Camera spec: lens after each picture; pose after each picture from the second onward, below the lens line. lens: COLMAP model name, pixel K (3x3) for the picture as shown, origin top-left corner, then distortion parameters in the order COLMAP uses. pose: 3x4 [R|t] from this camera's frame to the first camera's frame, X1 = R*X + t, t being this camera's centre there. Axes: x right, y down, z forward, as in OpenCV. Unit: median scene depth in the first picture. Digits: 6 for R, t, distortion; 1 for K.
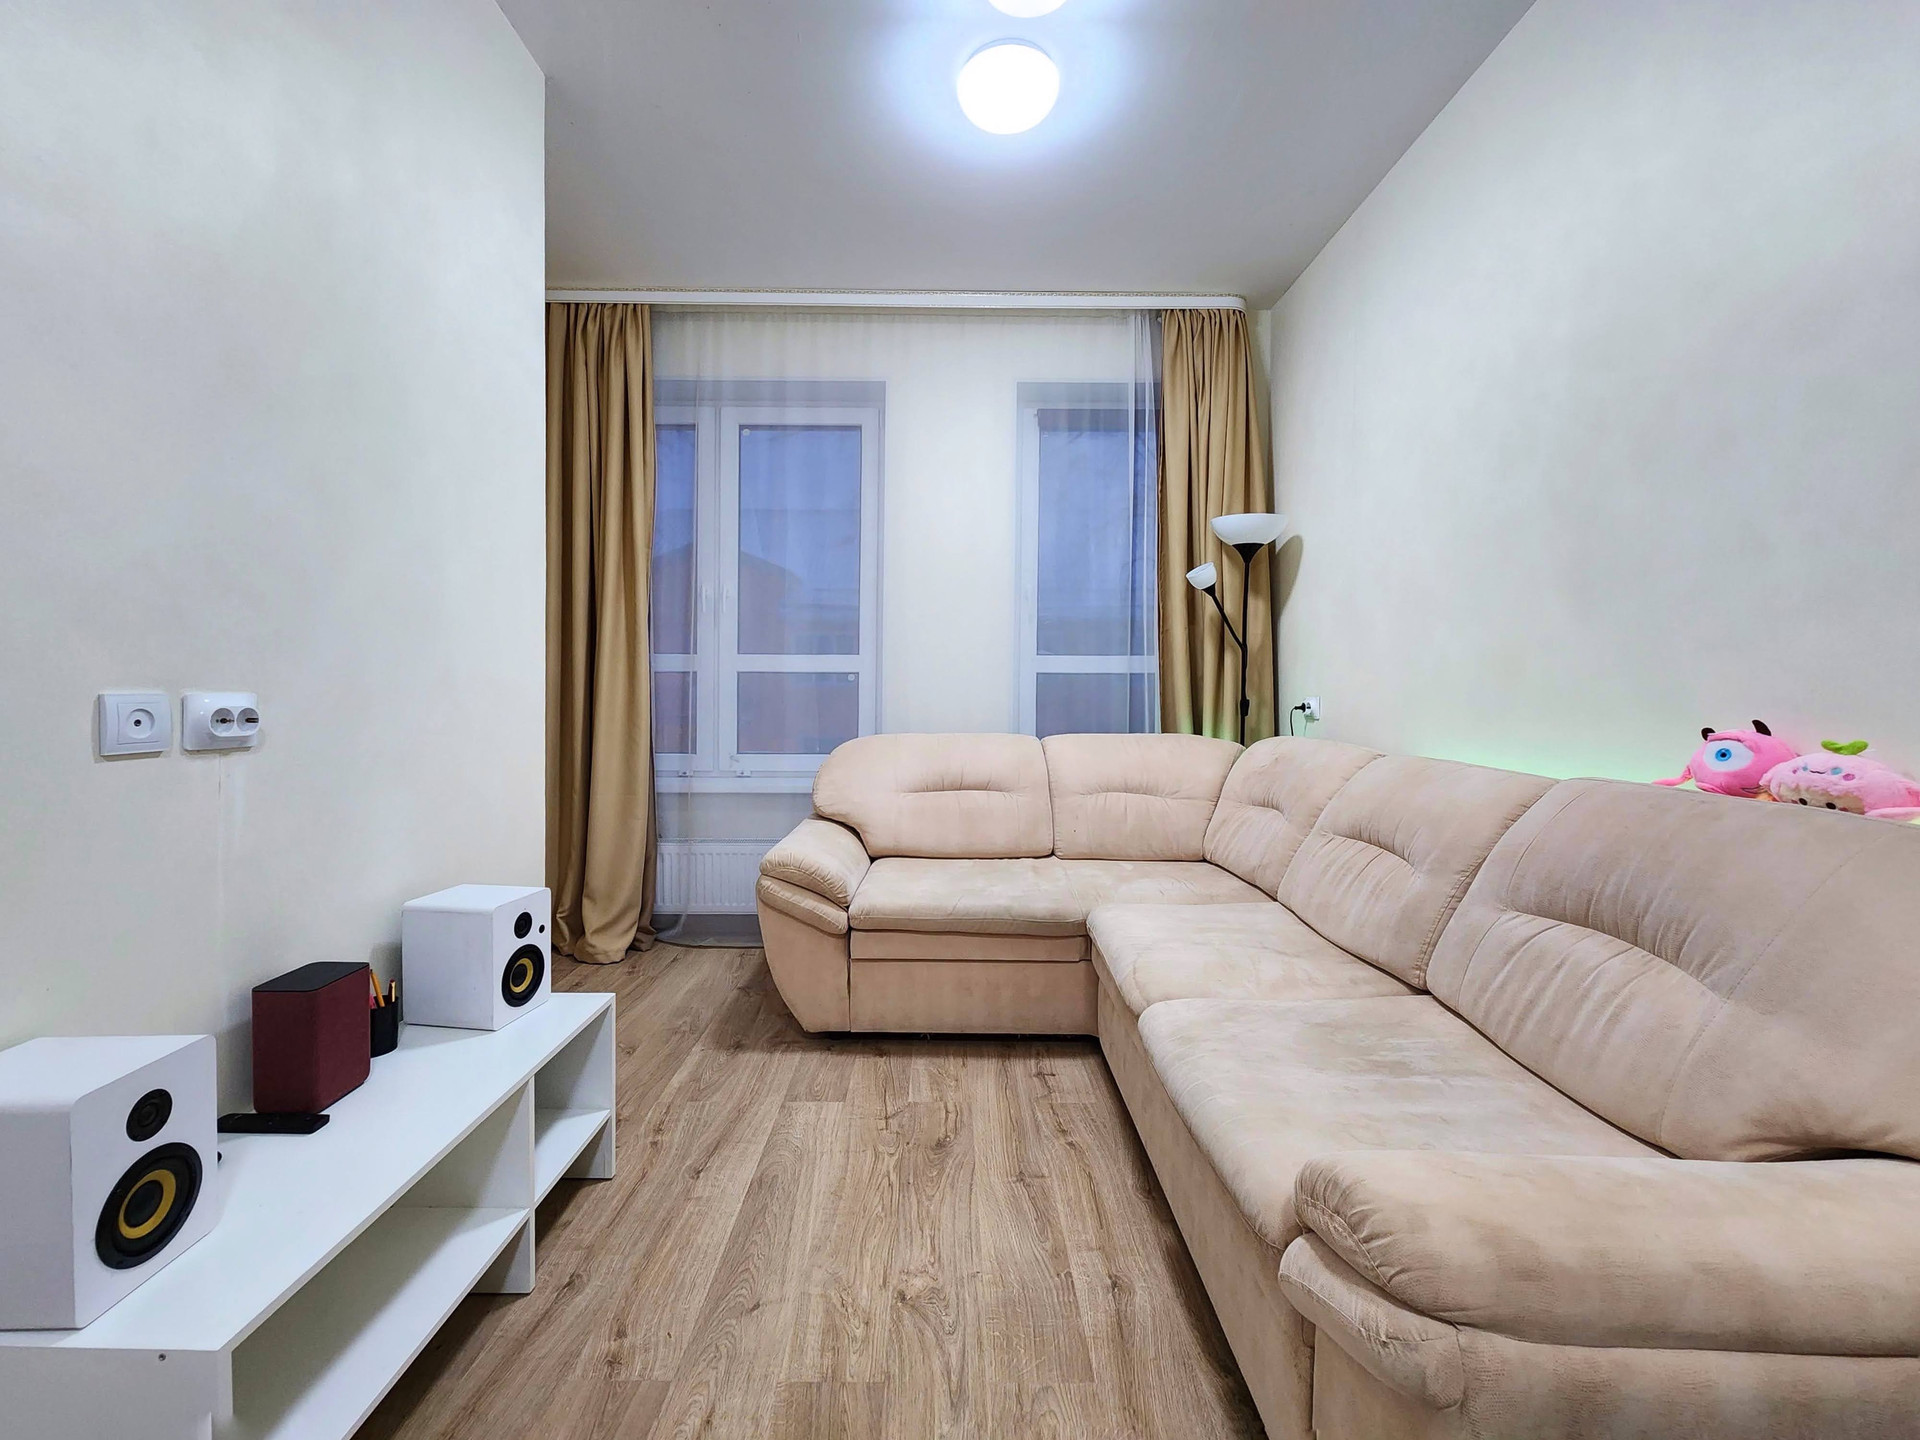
lens RADIAL K [[763.1, 0, 923.1], [0, 763.1, 714.0], [0, 0, 1]] dist [-0.014480, -0.000063]
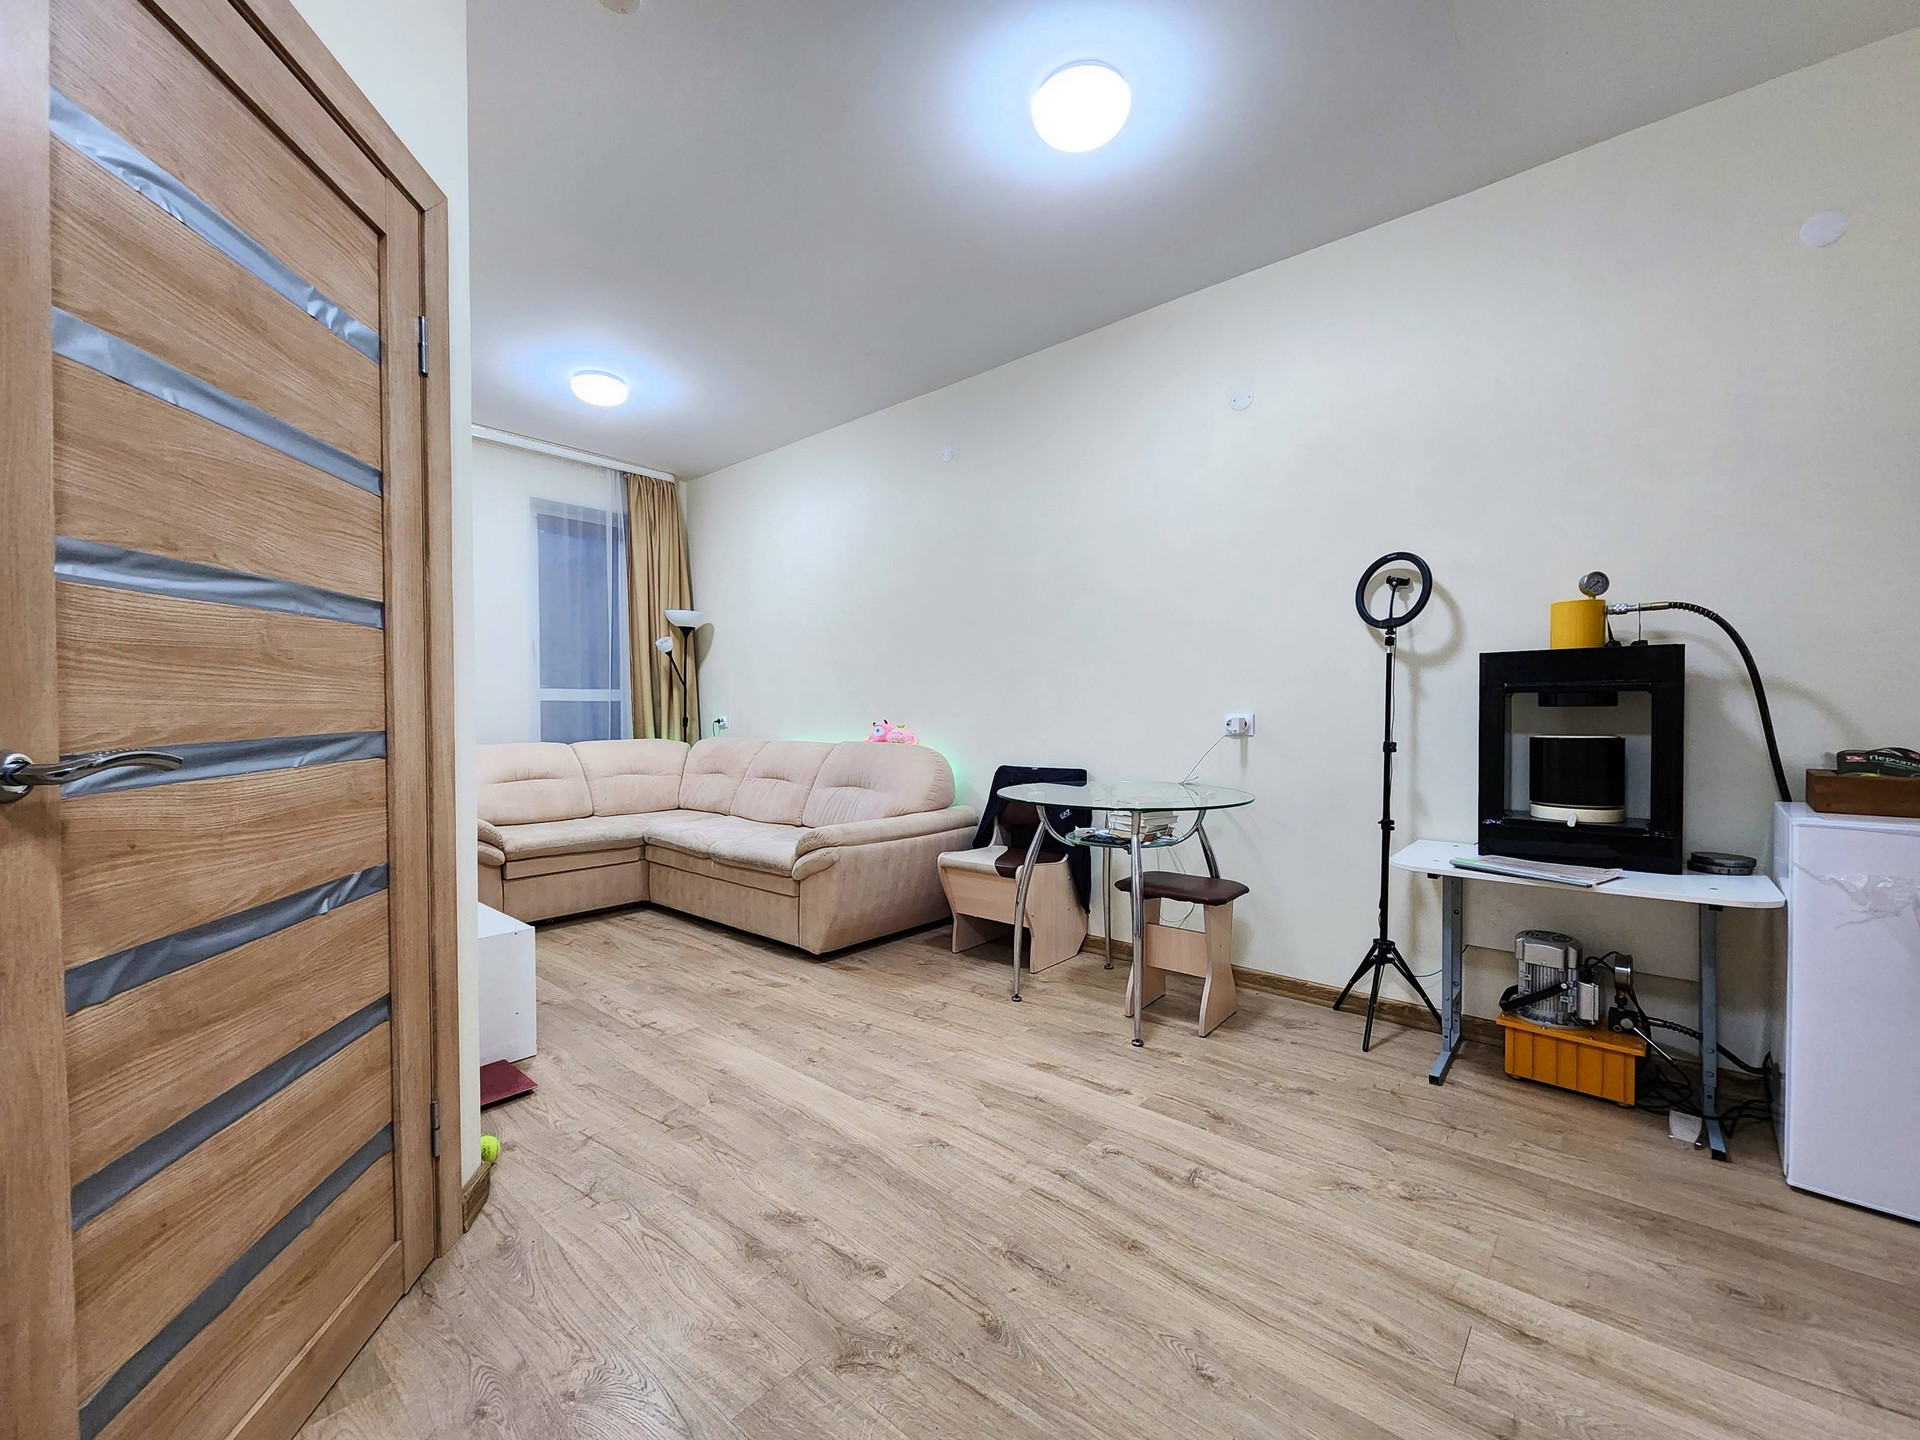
lens RADIAL K [[776.9, 0, 960.0], [0, 776.9, 720.0], [0, 0, 1]] dist [-0.000115, -0.000002]
pose [[0.629859, -0.019713, 0.776459, -0.537093], [0.031990, 0.999488, -0.000575, 0.008199], [-0.776050, 0.025201, 0.630168, -0.566634]]
